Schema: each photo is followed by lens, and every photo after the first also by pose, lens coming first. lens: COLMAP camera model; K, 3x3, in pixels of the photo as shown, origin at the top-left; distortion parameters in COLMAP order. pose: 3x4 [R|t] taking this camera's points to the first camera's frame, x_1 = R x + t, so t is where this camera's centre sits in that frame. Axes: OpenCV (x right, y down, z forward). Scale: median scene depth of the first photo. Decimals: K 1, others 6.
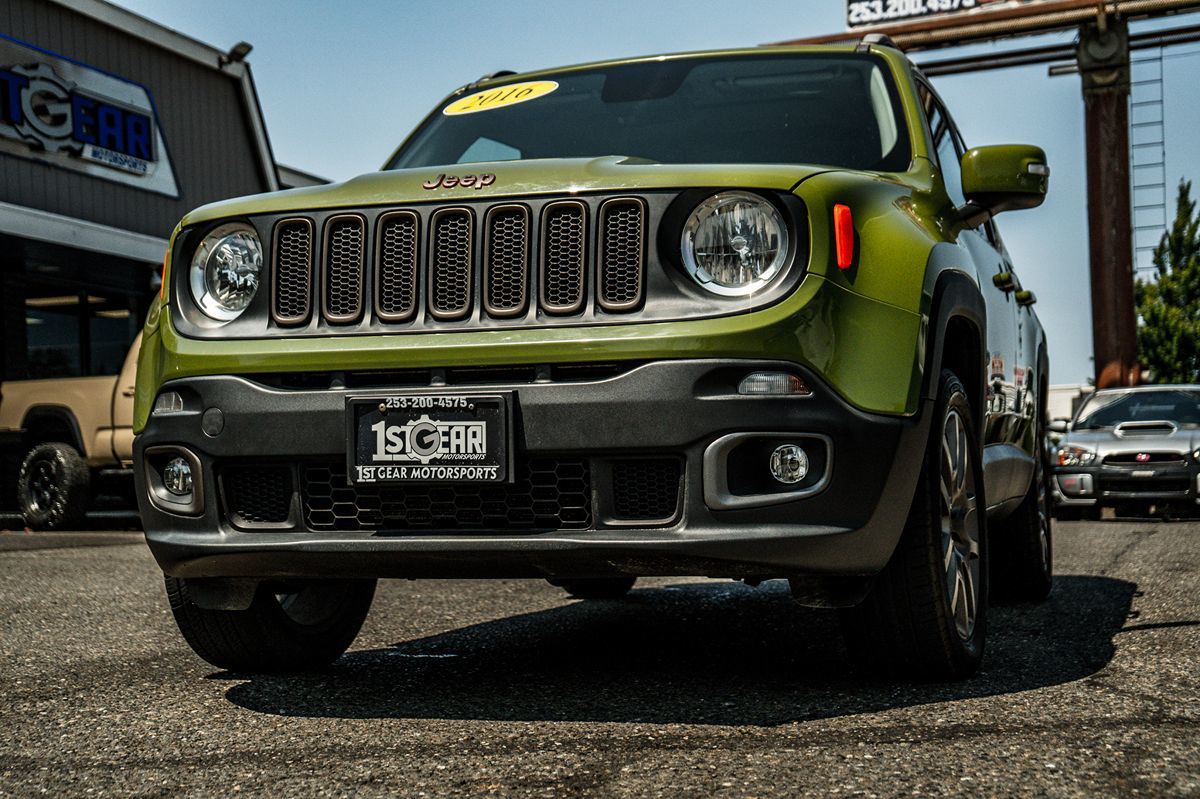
lens RADIAL K [[1690.7, 0, 600.0], [0, 1690.7, 395.7], [0, 0, 1]] dist [0.271621, 0.000000]
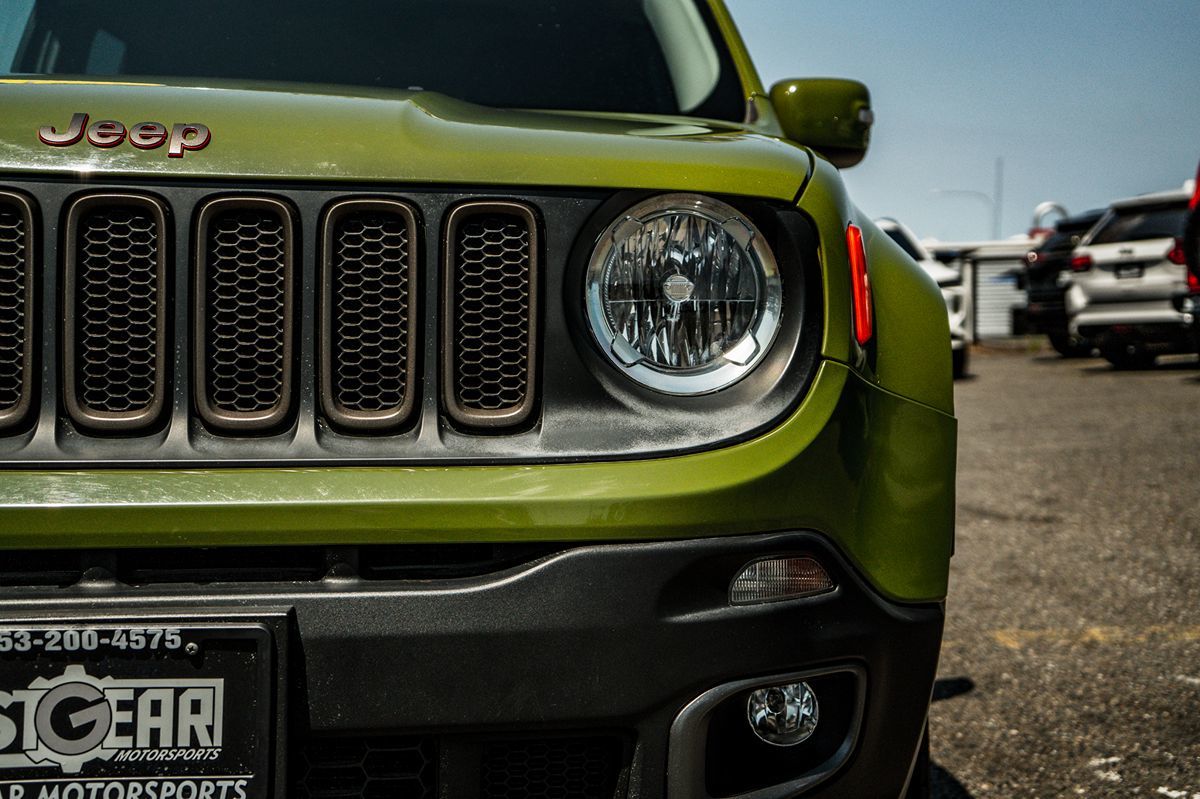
lens RADIAL K [[1690.7, 0, 603.6], [0, 1690.7, 390.1], [0, 0, 1]] dist [0.271621, 0.000000]
pose [[0.933917, 0.003704, 0.357470, -0.136087], [-0.037626, 0.995411, 0.087989, -0.106452], [-0.355503, -0.095625, 0.929771, 0.514710]]
